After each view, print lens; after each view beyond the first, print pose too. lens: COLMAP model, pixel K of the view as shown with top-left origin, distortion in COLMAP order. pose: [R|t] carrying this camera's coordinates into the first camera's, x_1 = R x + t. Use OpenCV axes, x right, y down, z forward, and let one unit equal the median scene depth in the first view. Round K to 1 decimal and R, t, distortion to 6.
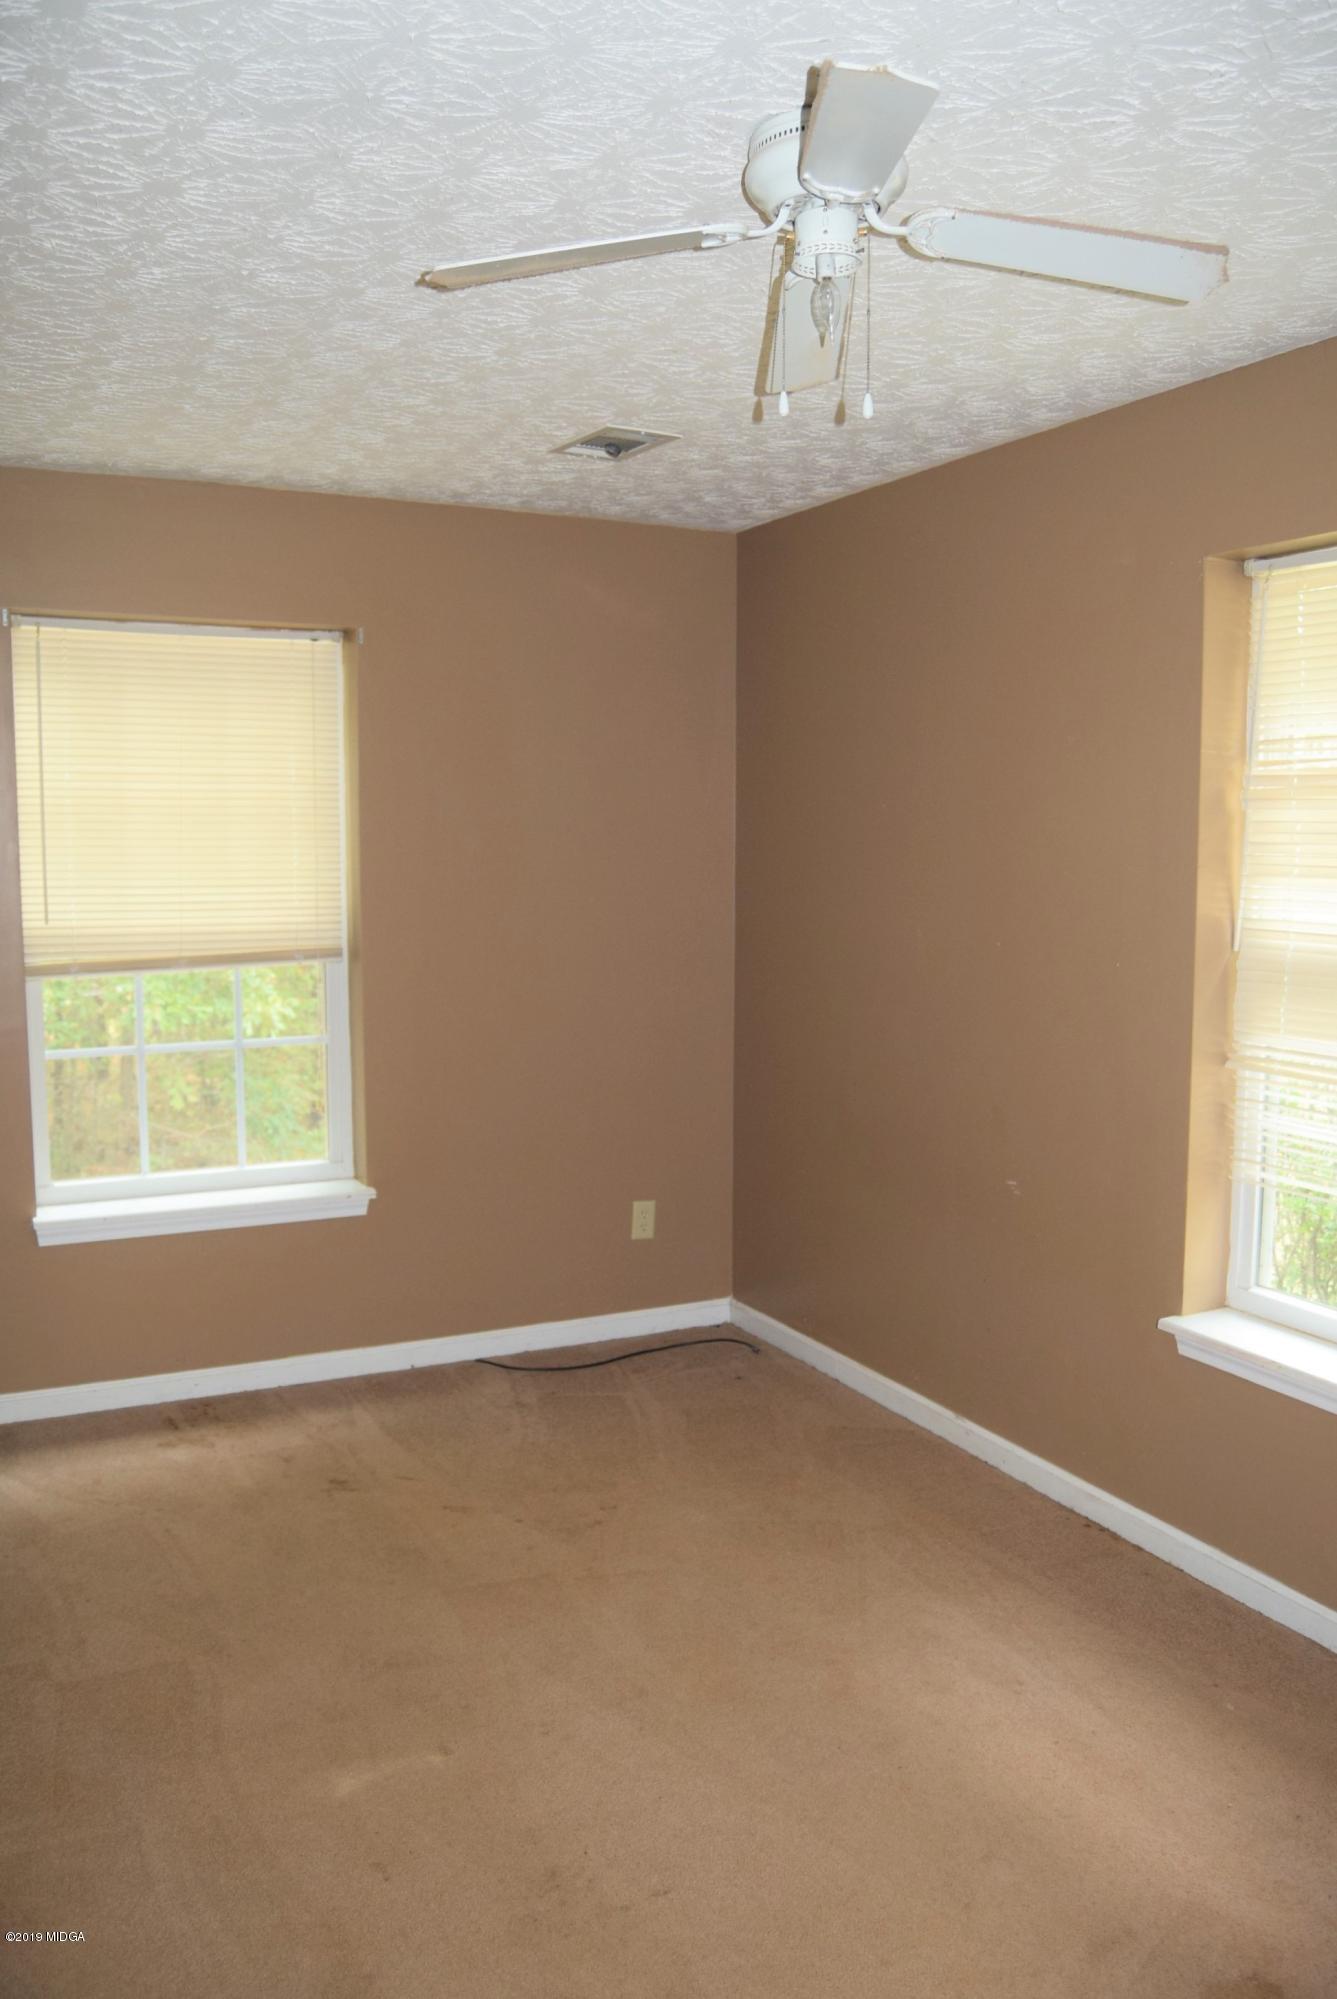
lens RADIAL K [[1625.7, 0, 668.5], [0, 1625.7, 999.5], [0, 0, 1]] dist [-0.115705, 0.092367]
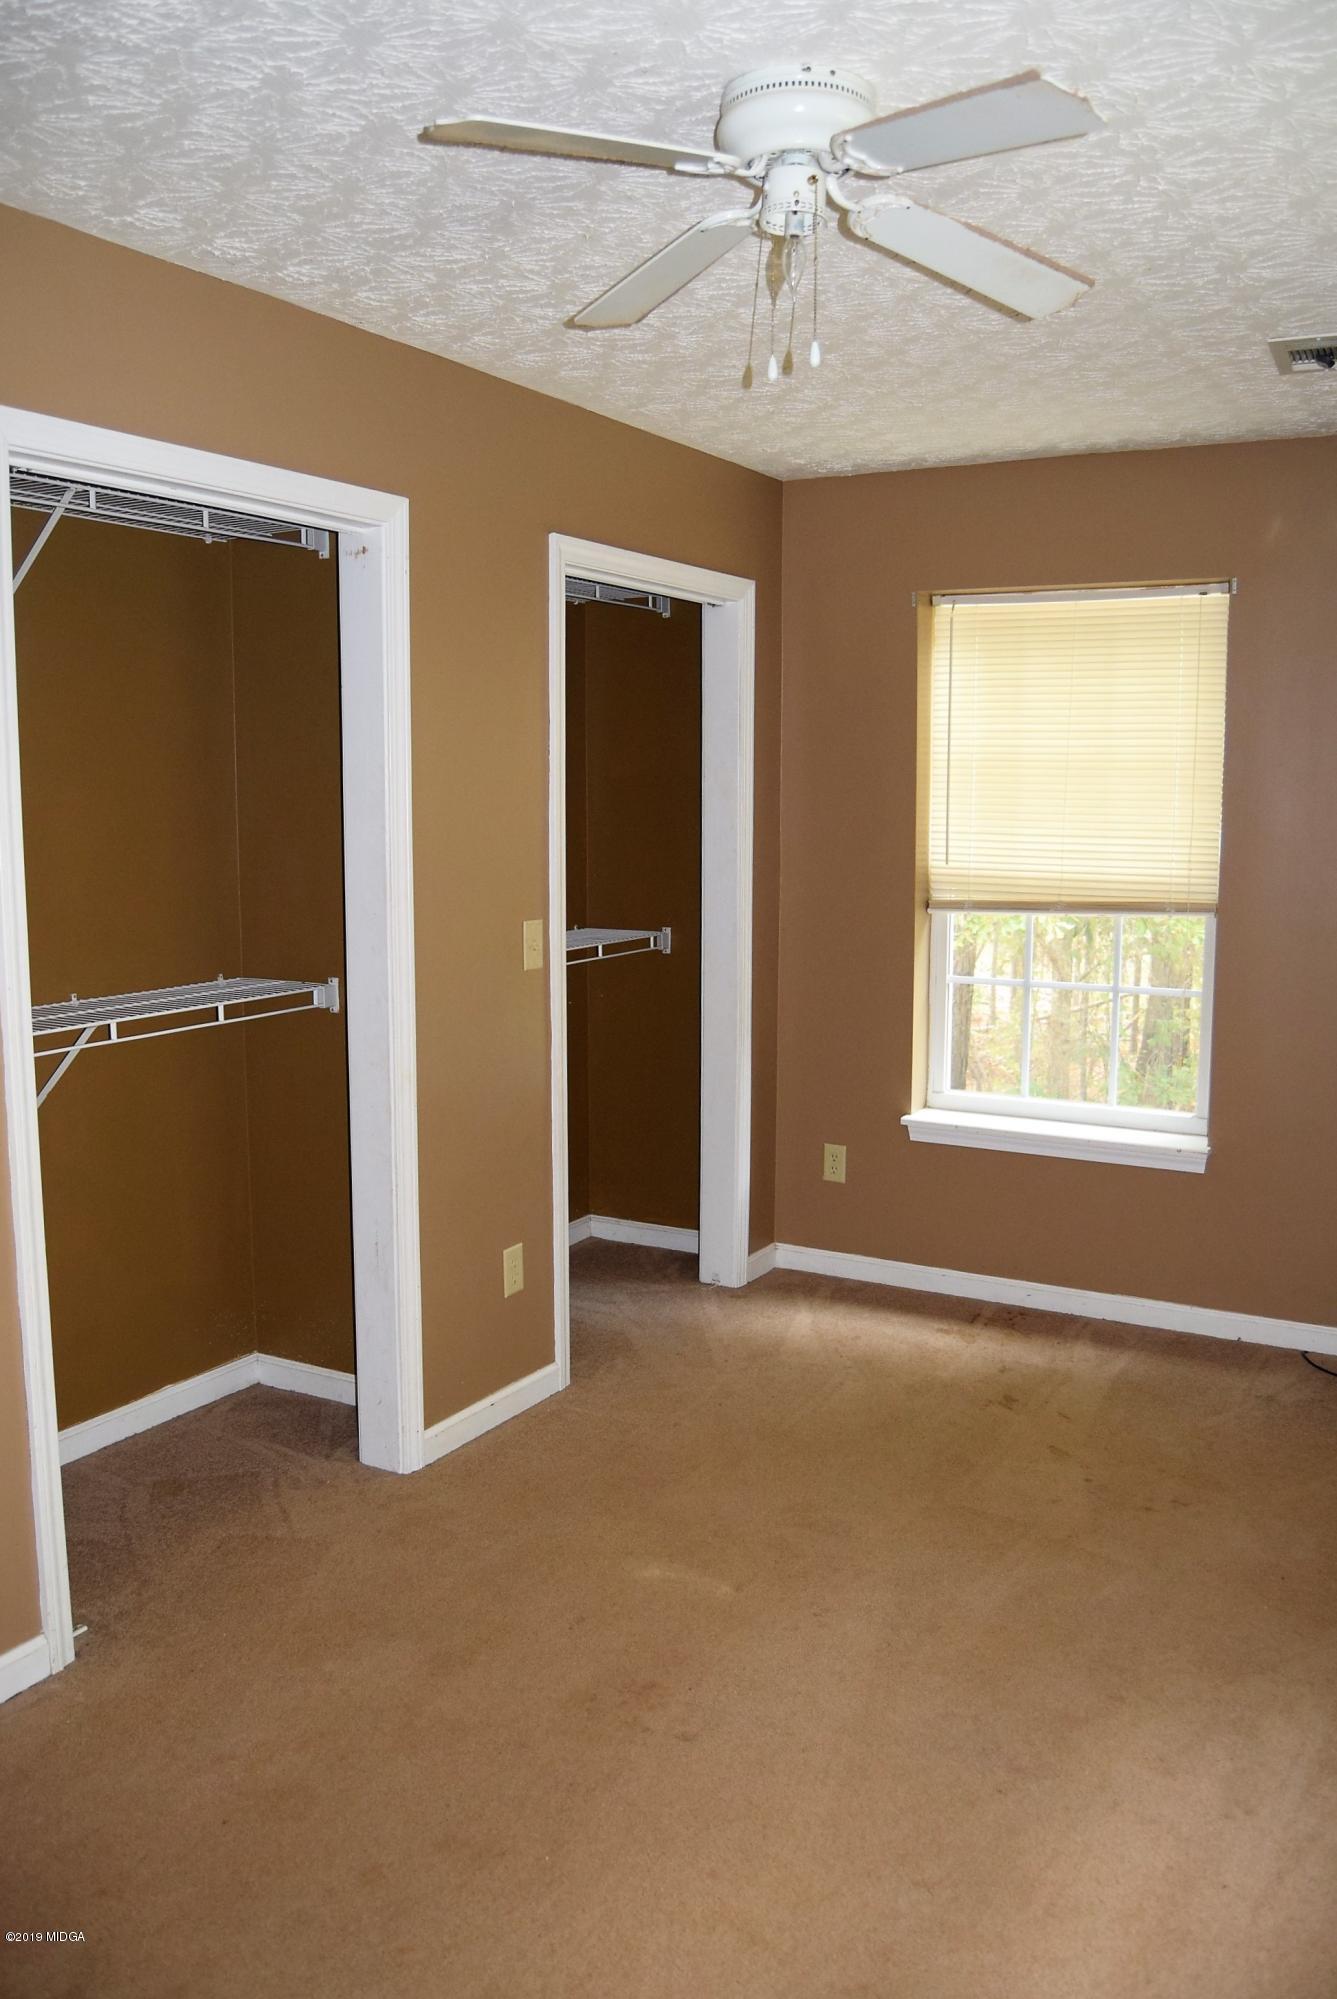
lens RADIAL K [[1625.7, 0, 668.5], [0, 1625.7, 999.5], [0, 0, 1]] dist [-0.115705, 0.092367]
pose [[0.552986, 0.106871, -0.826308, 0.468858], [-0.084334, 0.993826, 0.072099, -0.017636], [0.828912, 0.029816, 0.558584, 0.189518]]
